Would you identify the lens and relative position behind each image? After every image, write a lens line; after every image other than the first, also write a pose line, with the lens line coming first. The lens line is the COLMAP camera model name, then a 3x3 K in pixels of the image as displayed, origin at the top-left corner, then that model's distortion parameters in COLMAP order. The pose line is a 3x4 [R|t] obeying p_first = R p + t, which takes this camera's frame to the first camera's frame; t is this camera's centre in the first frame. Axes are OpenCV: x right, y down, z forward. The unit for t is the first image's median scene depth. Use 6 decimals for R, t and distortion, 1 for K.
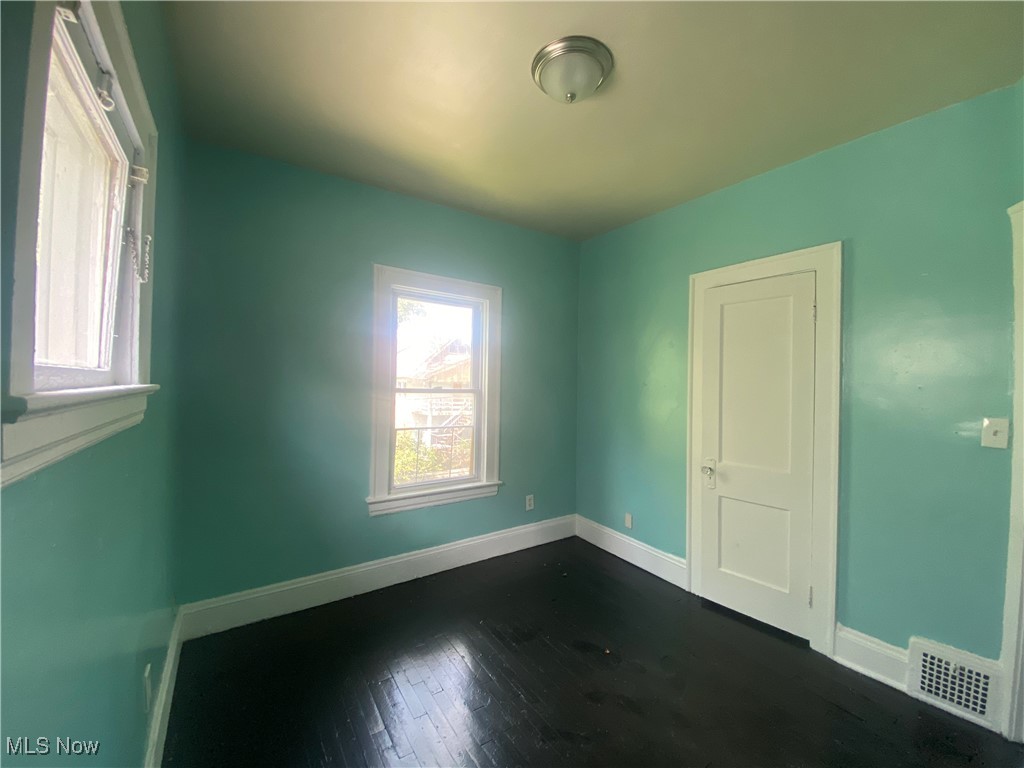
lens RADIAL K [[418.5, 0, 512.0], [0, 418.5, 384.0], [0, 0, 1]] dist [0.074918, -0.040844]
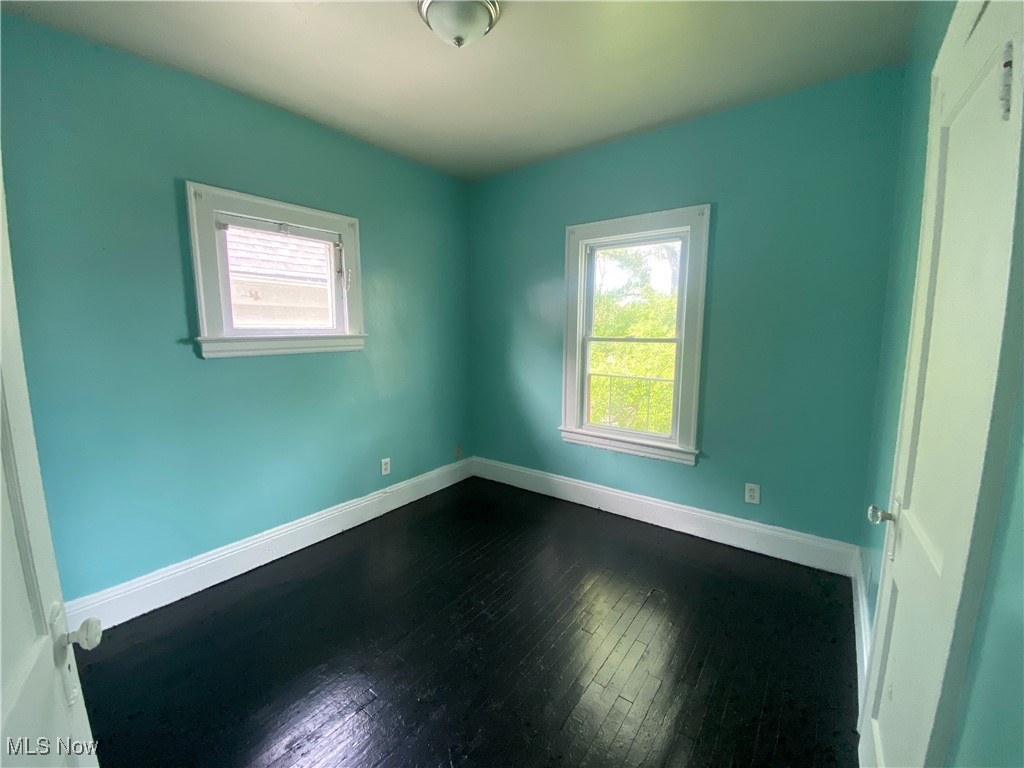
lens RADIAL K [[406.1, 0, 512.0], [0, 406.1, 384.0], [0, 0, 1]] dist [0.000085, -0.010980]
pose [[0.314642, 0.108850, -0.942949, 0.634988], [0.003019, 0.993283, 0.115668, 0.009739], [0.949206, -0.039241, 0.312200, 0.444646]]
